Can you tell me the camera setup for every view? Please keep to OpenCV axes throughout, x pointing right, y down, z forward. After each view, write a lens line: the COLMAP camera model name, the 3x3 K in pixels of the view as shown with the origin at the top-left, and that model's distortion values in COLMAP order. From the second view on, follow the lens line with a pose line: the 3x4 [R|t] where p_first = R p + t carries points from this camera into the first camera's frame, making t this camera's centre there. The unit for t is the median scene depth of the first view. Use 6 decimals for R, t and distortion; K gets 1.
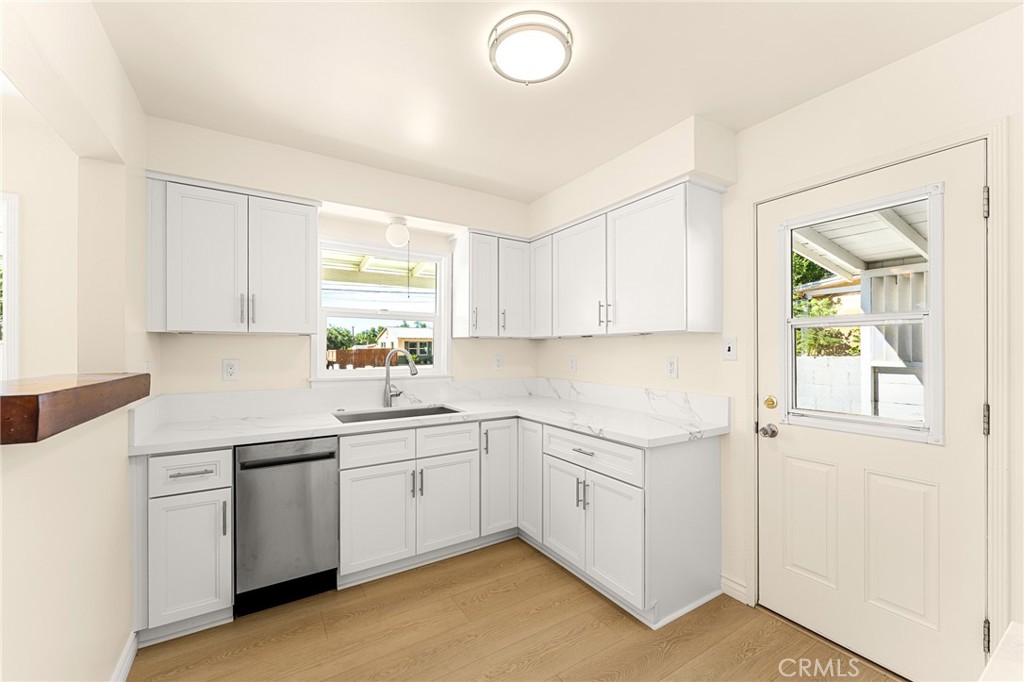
lens RADIAL K [[407.1, 0, 510.3], [0, 407.1, 351.8], [0, 0, 1]] dist [-0.000905, -0.000139]
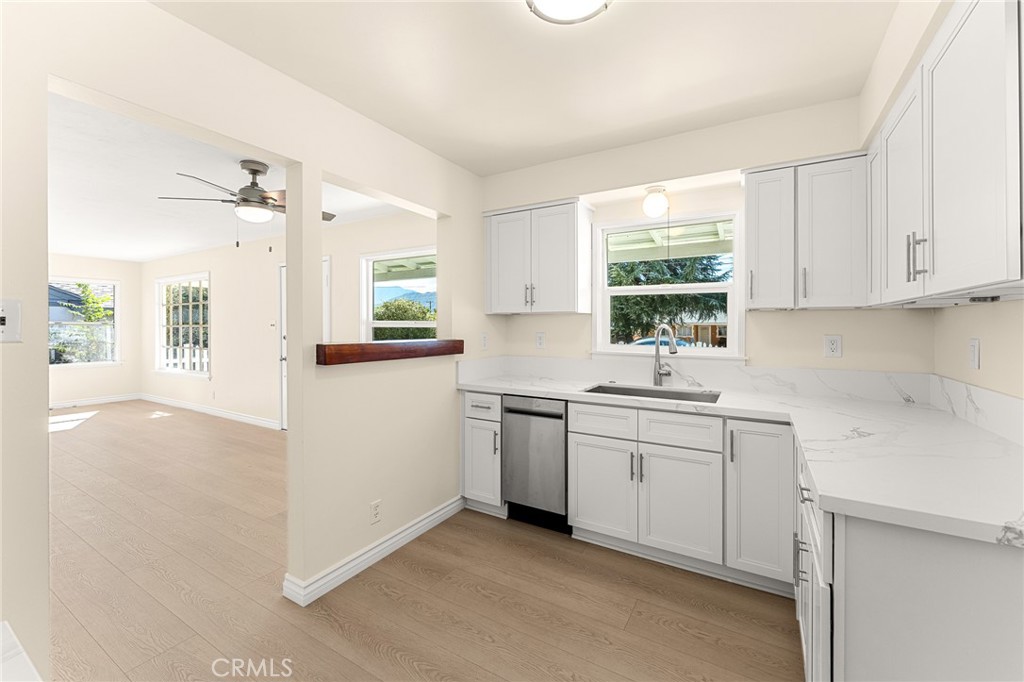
lens RADIAL K [[416.5, 0, 513.7], [0, 416.5, 326.9], [0, 0, 1]] dist [-0.000536, -0.000177]
pose [[0.455025, 0.005212, -0.890464, 0.505228], [-0.005533, 0.999980, 0.003025, -0.004486], [0.890462, 0.003551, 0.455044, 0.306176]]
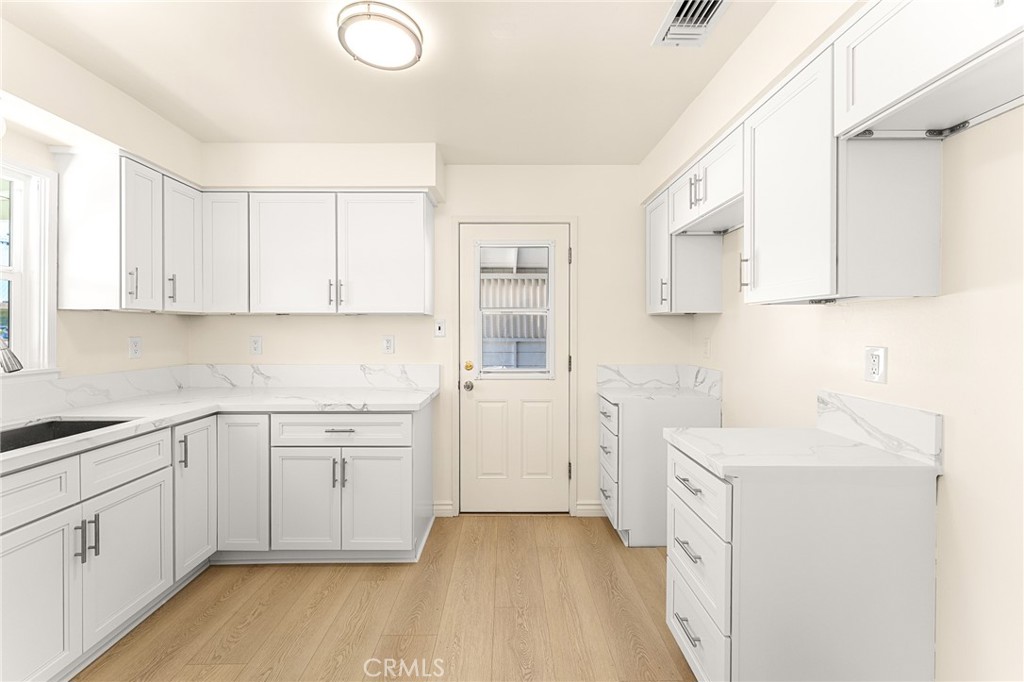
lens RADIAL K [[409.0, 0, 510.0], [0, 409.0, 336.6], [0, 0, 1]] dist [-0.000375, -0.000082]
pose [[0.527650, -0.014507, 0.849338, -0.419899], [0.004174, 0.999886, 0.014486, 0.001630], [-0.849452, -0.004098, 0.527650, 0.108535]]
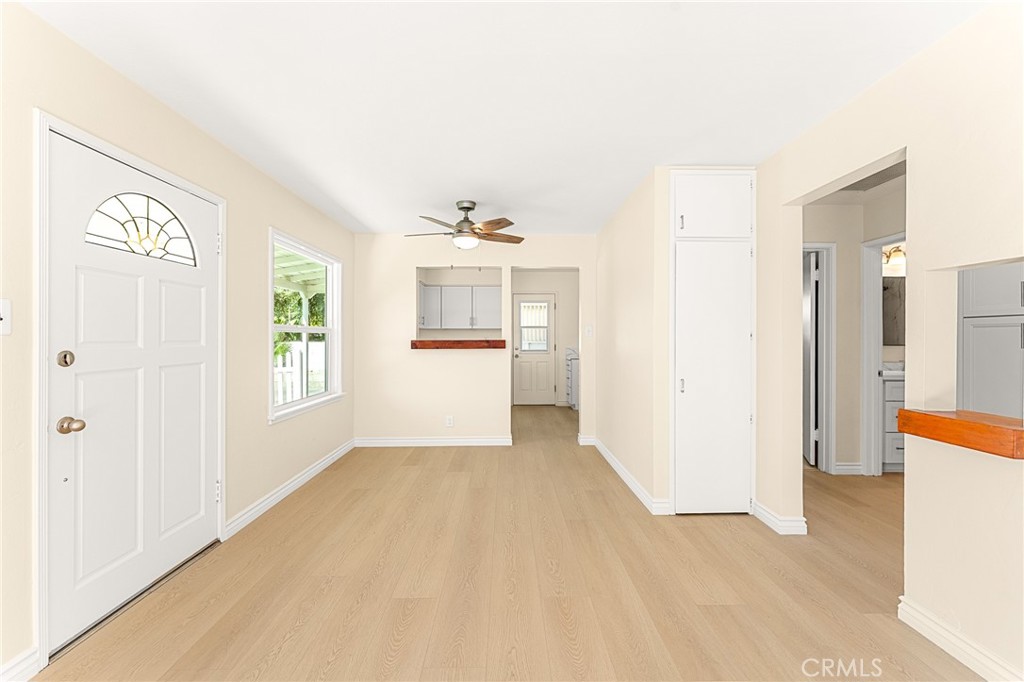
lens RADIAL K [[409.0, 0, 510.0], [0, 409.0, 336.6], [0, 0, 1]] dist [-0.000375, -0.000082]
pose [[0.525866, 0.003484, 0.850560, -2.172153], [0.008930, 0.999914, -0.009618, 0.044440], [-0.850520, 0.012653, 0.525790, -0.768495]]
